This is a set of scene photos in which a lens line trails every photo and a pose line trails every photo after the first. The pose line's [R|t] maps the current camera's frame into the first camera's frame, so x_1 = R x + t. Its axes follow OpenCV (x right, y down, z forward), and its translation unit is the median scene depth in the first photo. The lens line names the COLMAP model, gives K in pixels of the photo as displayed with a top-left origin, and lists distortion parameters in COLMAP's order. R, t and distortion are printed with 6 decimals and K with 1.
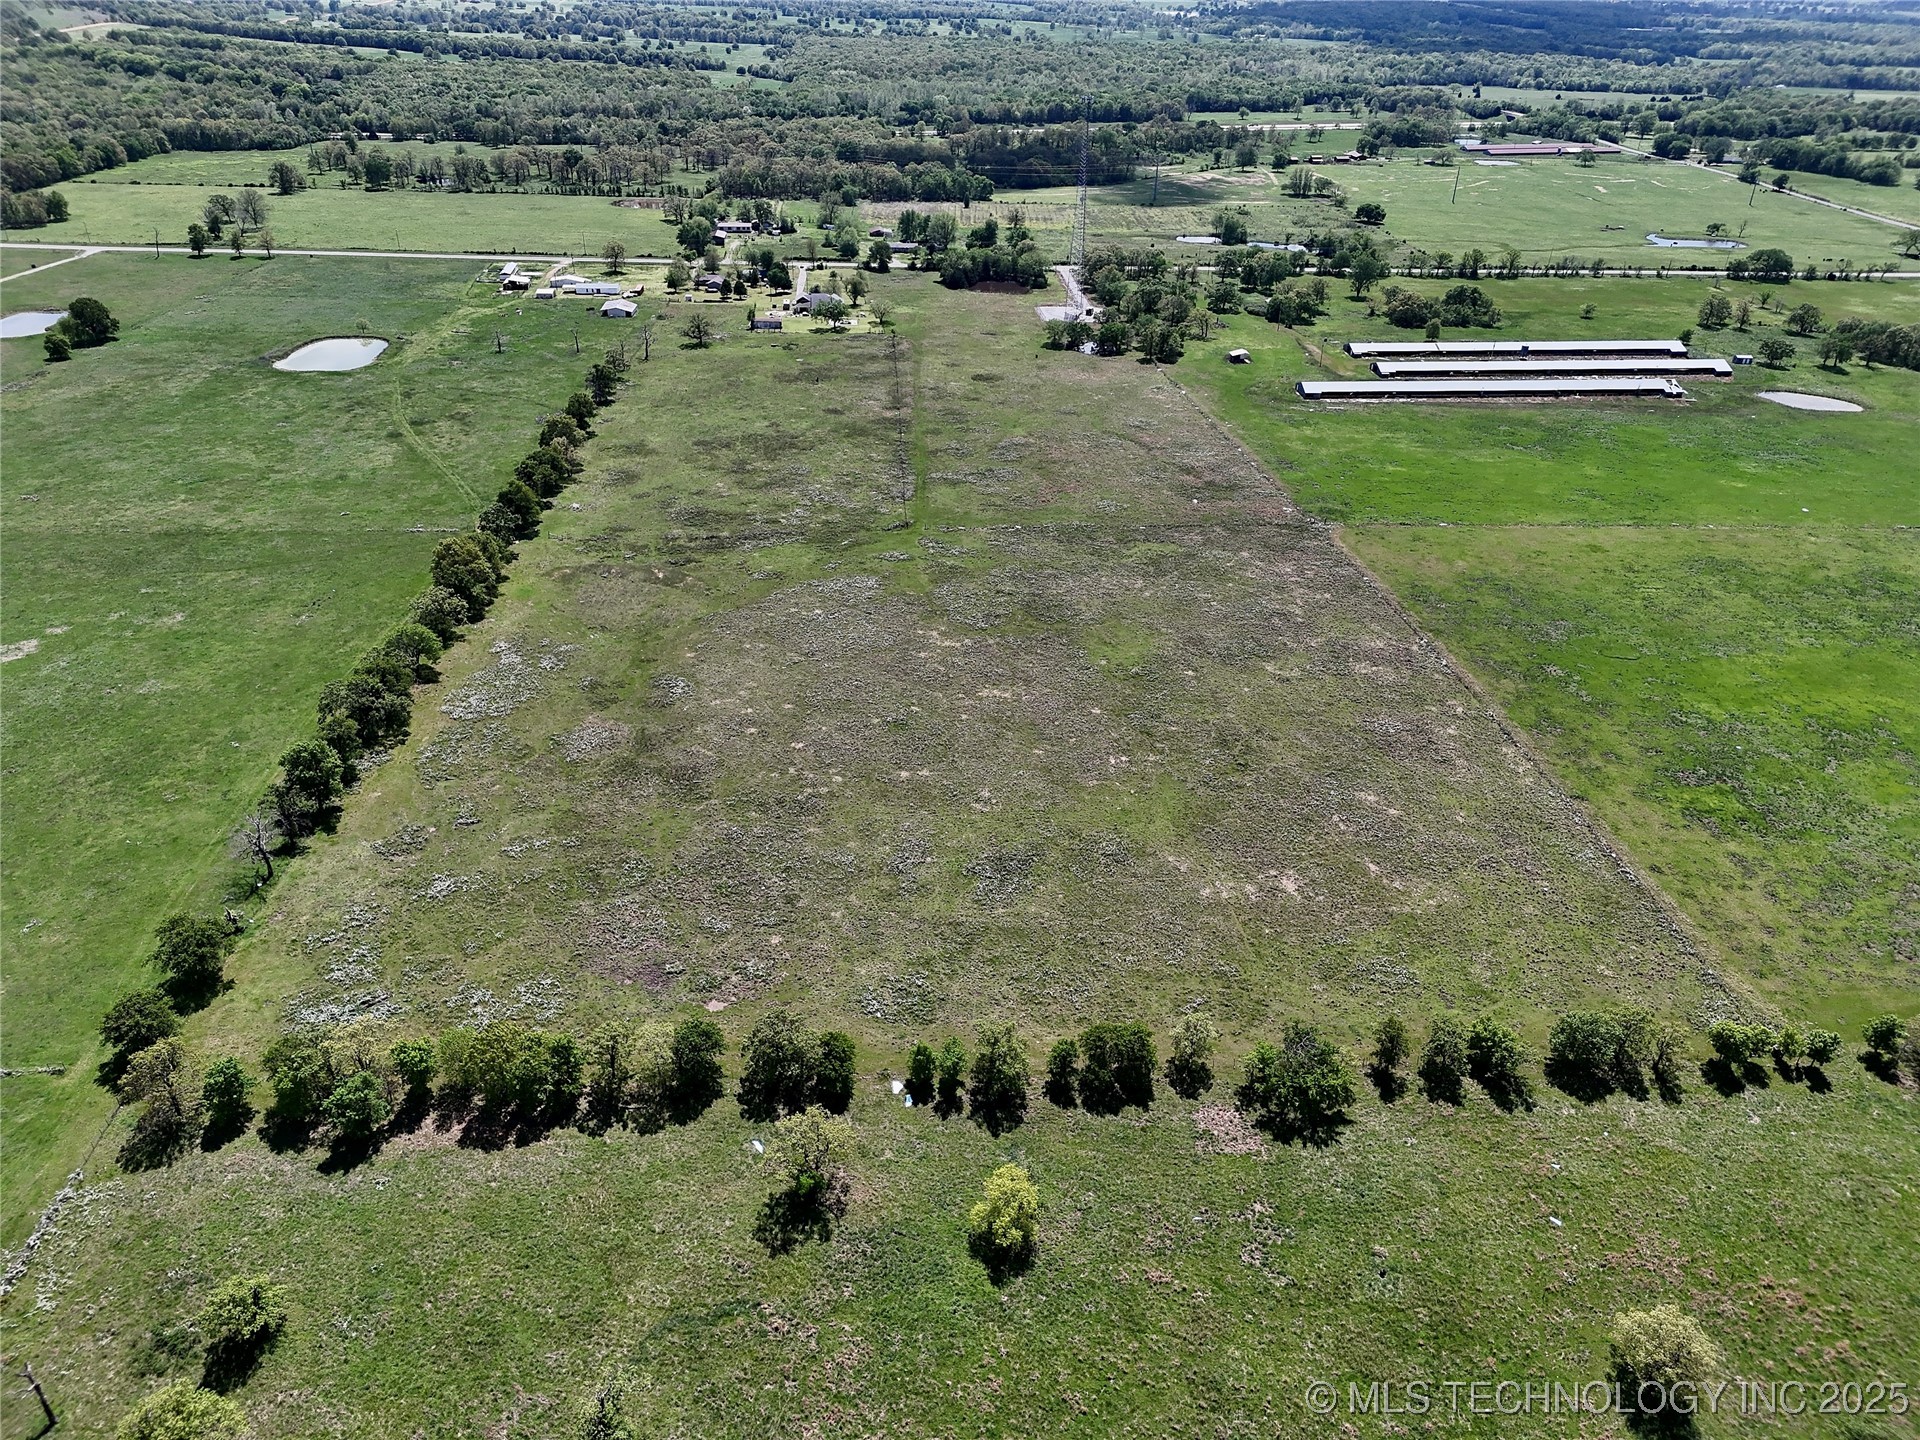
lens RADIAL K [[1340.7, 0, 962.2], [0, 1340.7, 726.2], [0, 0, 1]] dist [0.069654, -0.063577]
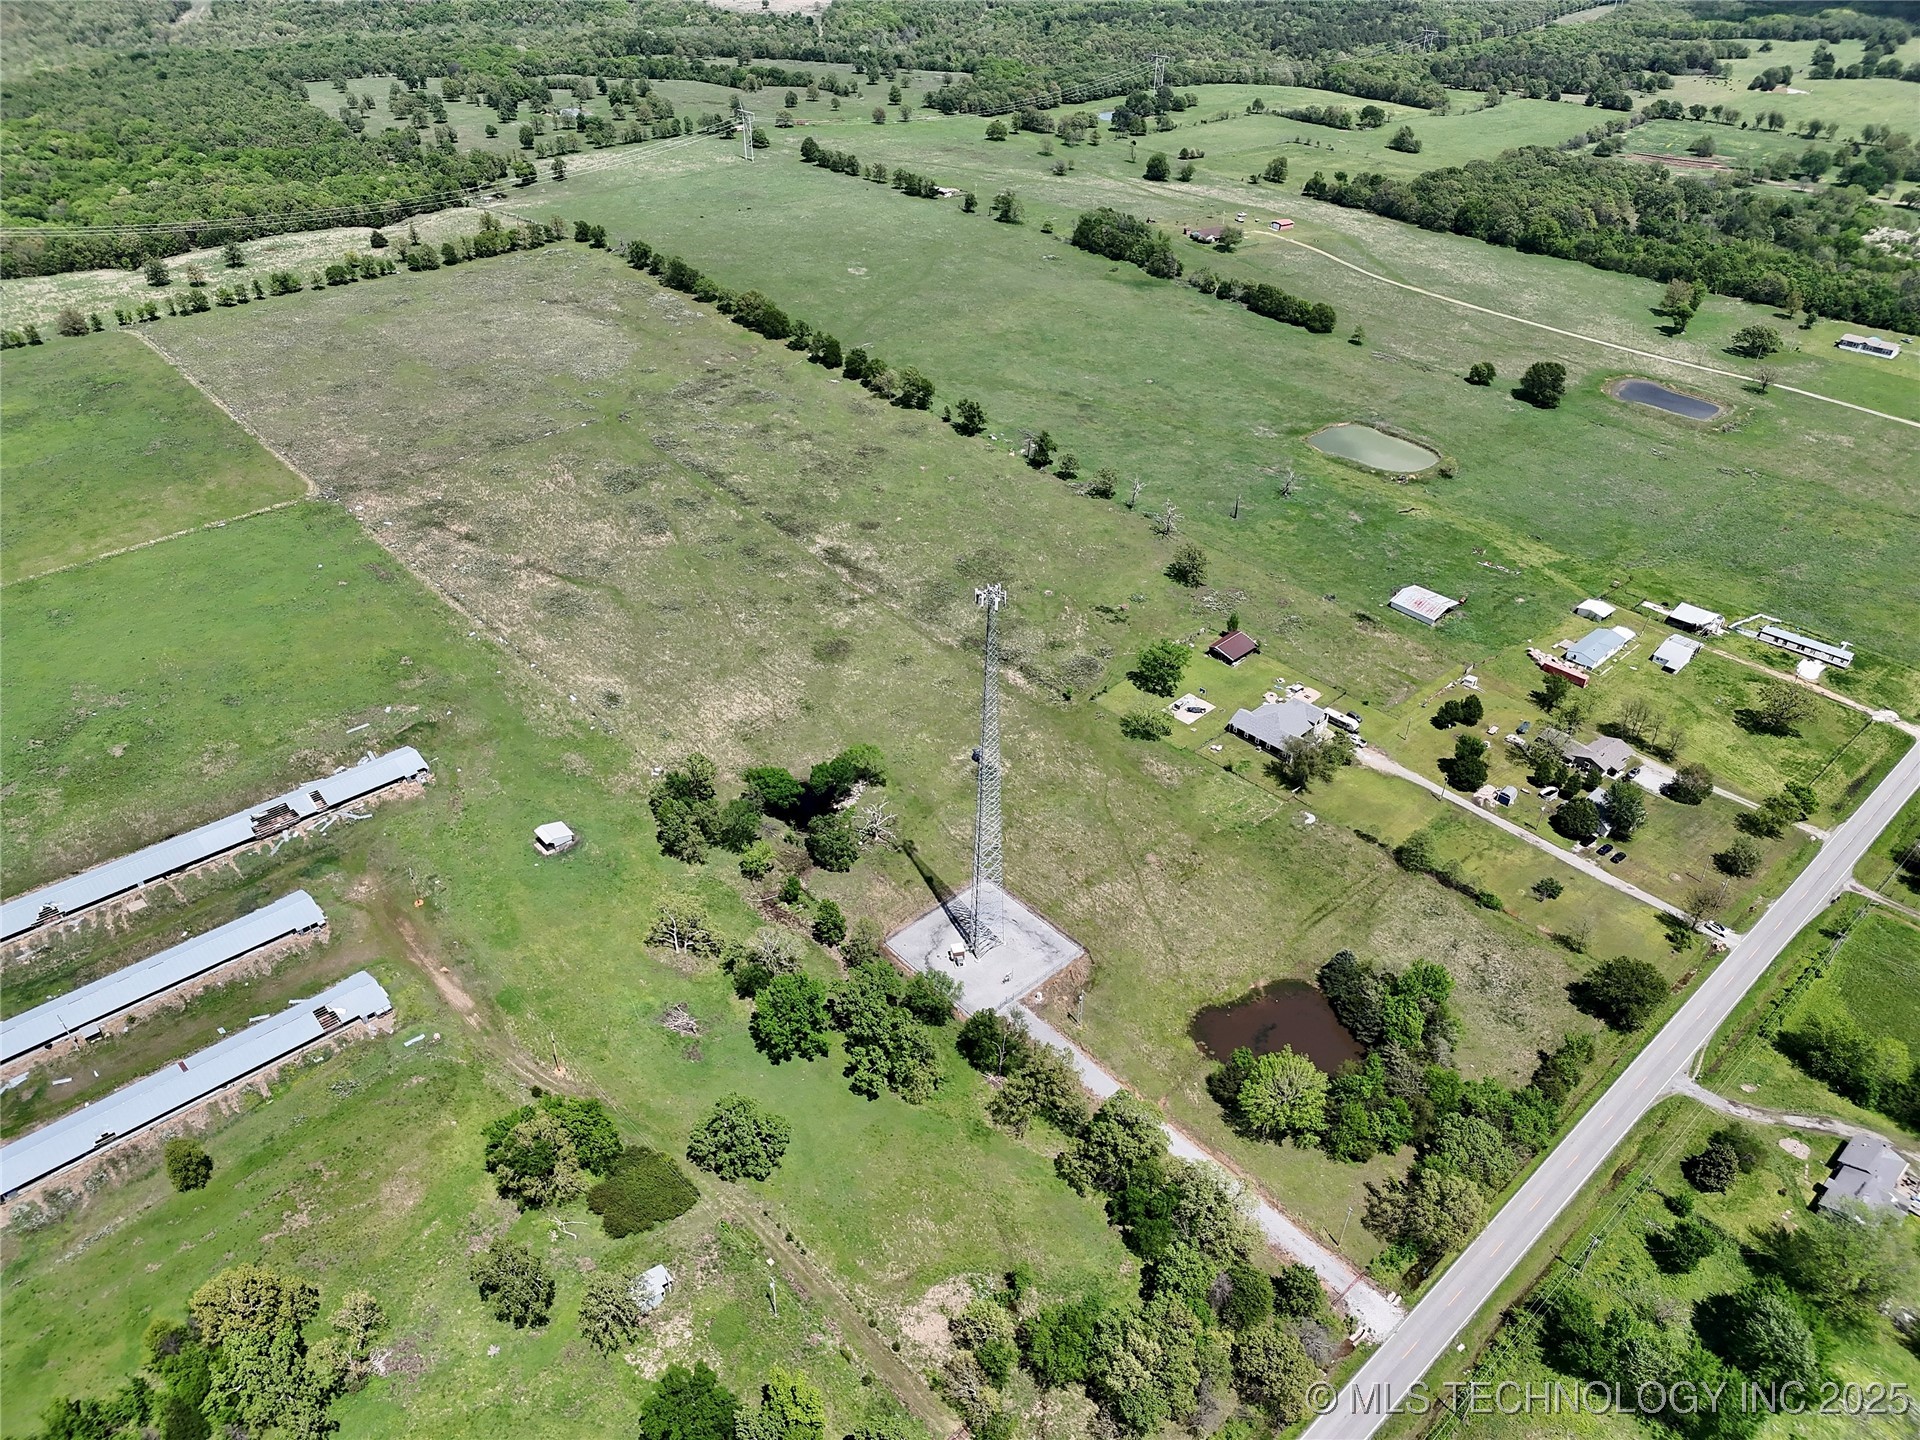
lens RADIAL K [[1340.7, 0, 961.5], [0, 1340.7, 722.9], [0, 0, 1]] dist [0.069654, -0.063577]
pose [[-0.778792, 0.331045, -0.532815, 0.365432], [-0.334281, 0.499718, 0.799086, -0.833460], [0.530791, 0.800432, -0.278514, 1.221795]]
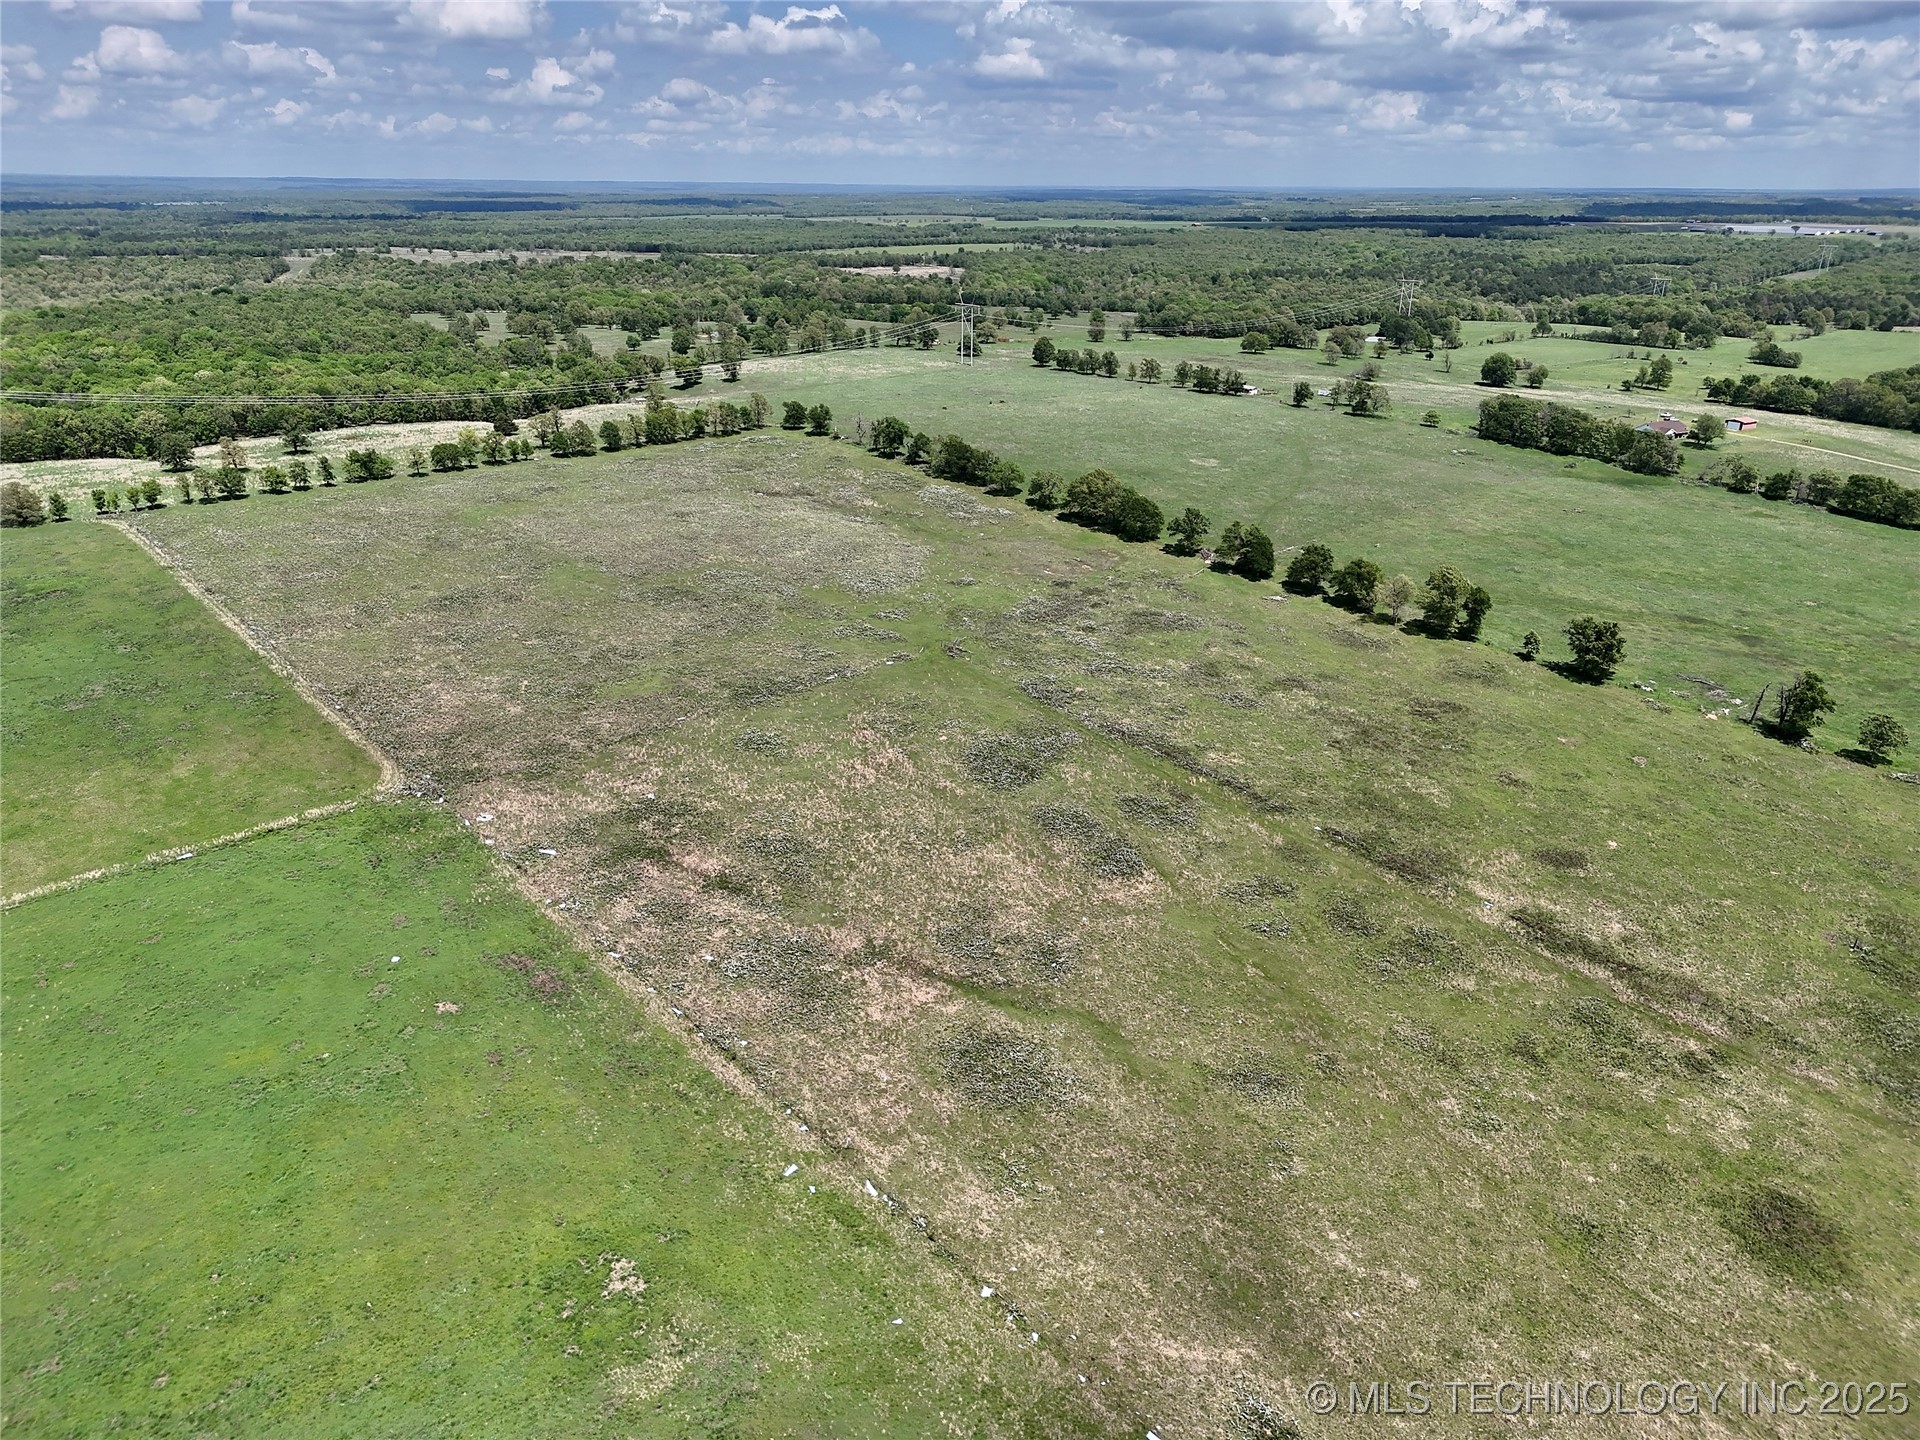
lens RADIAL K [[1340.7, 0, 962.7], [0, 1340.7, 722.2], [0, 0, 1]] dist [0.069654, -0.063577]
pose [[-0.792242, 0.205371, -0.574610, 0.275038], [-0.325750, 0.653920, 0.682844, -0.438498], [0.515985, 0.728157, -0.451163, 0.914315]]
